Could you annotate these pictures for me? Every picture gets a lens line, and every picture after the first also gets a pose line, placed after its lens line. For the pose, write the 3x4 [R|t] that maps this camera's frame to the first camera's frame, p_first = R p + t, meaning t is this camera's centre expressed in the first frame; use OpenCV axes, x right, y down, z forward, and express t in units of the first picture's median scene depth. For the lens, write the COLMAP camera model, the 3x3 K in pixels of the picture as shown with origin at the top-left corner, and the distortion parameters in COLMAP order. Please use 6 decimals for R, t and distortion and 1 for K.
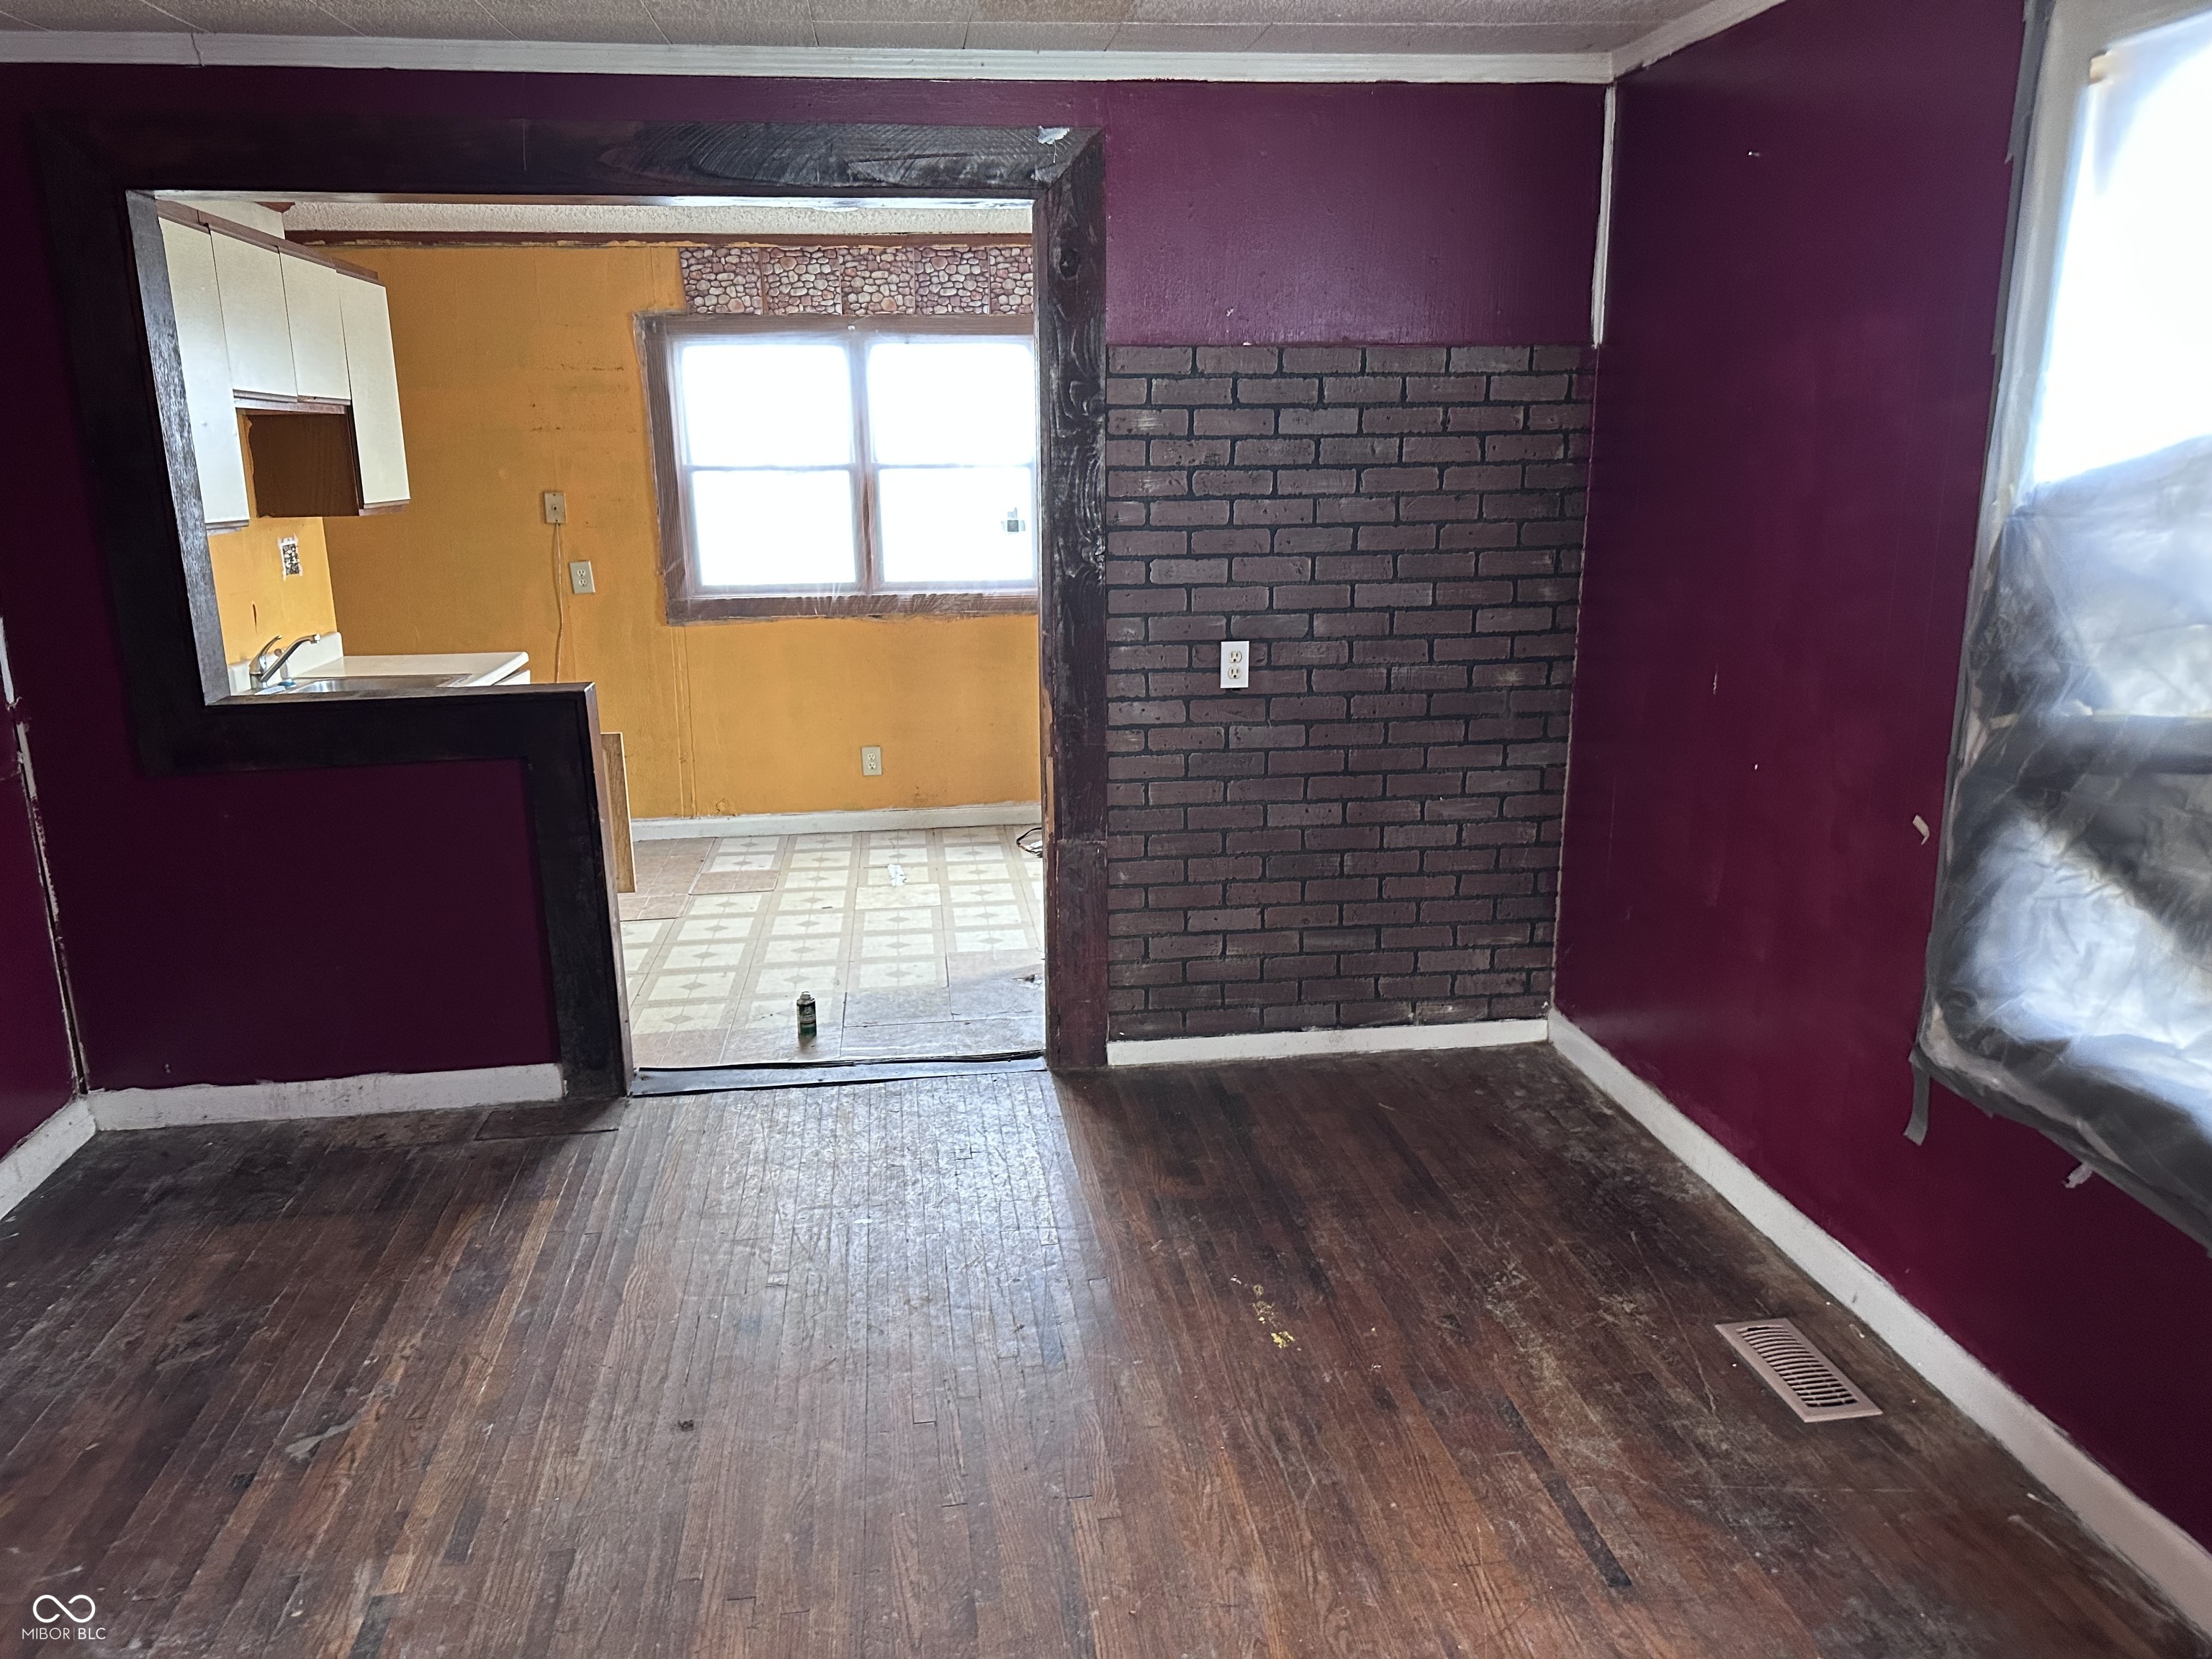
lens RADIAL K [[1554.5, 0, 1079.6], [0, 1554.5, 829.9], [0, 0, 1]] dist [0.119949, -0.184780]
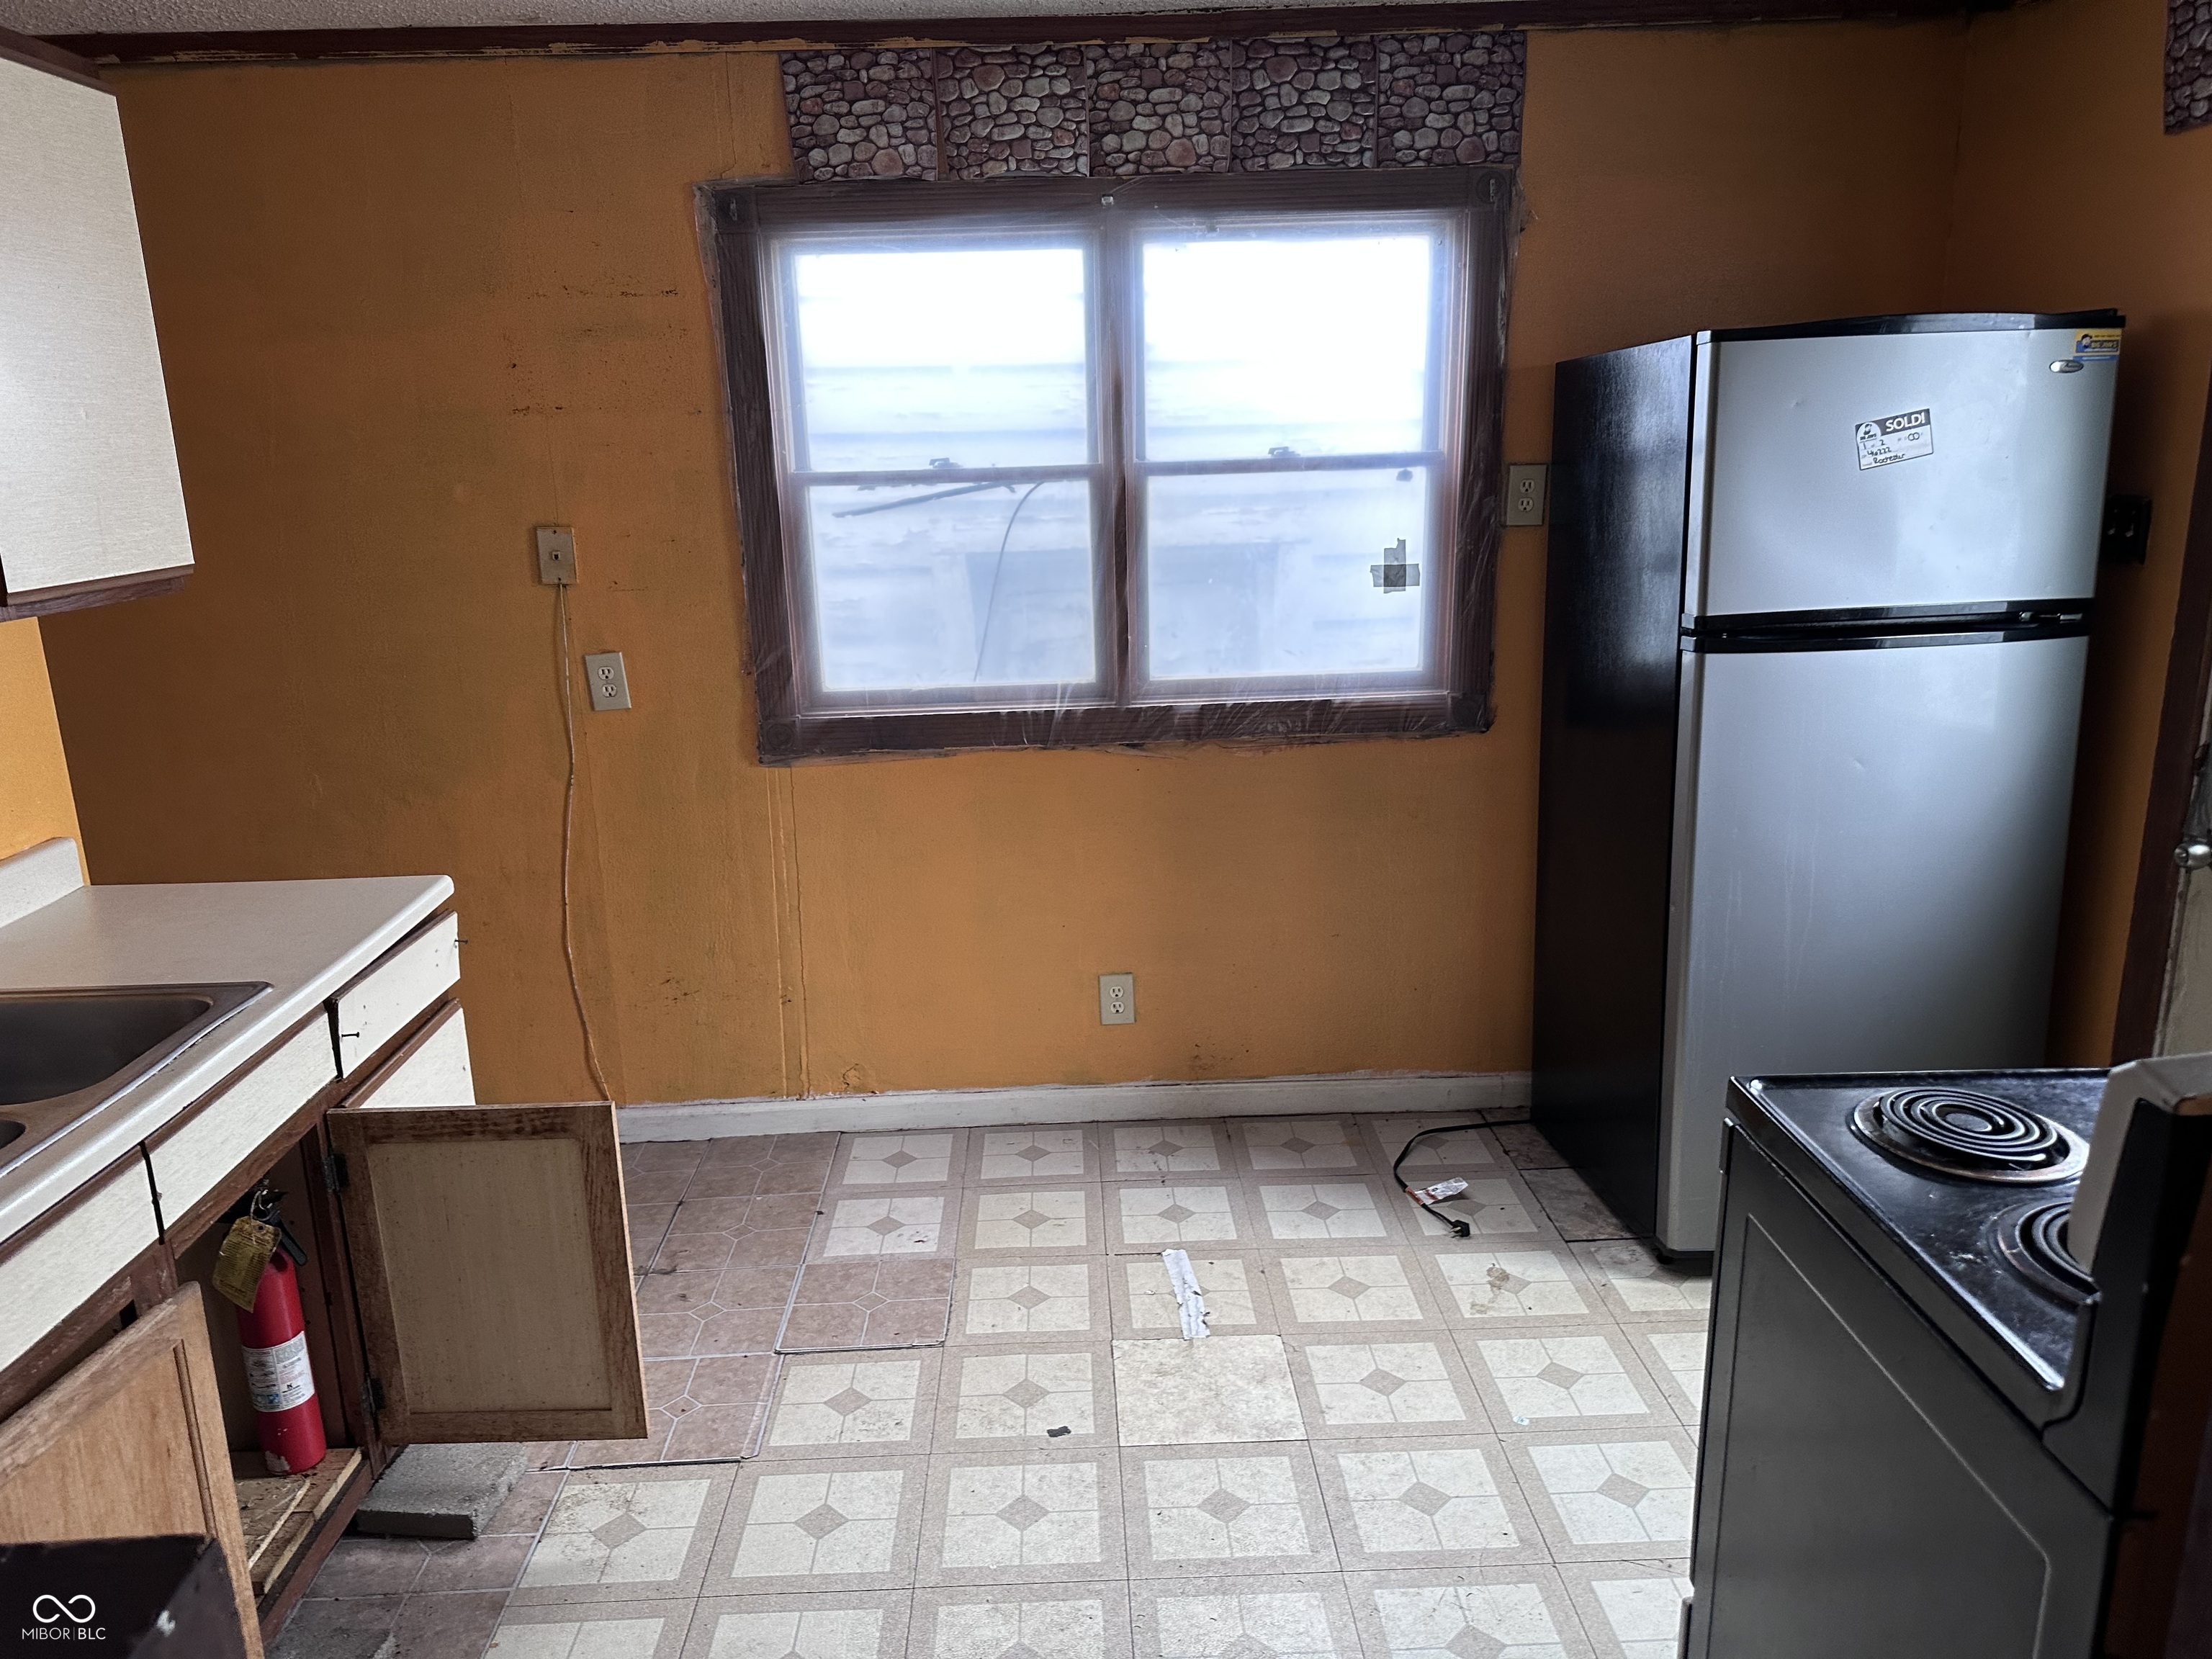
lens RADIAL K [[1554.5, 0, 1079.6], [0, 1554.5, 829.9], [0, 0, 1]] dist [0.119949, -0.184780]
pose [[0.995187, 0.013632, -0.097039, -0.101006], [-0.011952, 0.999769, 0.017867, -0.123143], [0.097260, -0.016622, 0.995120, 0.482061]]
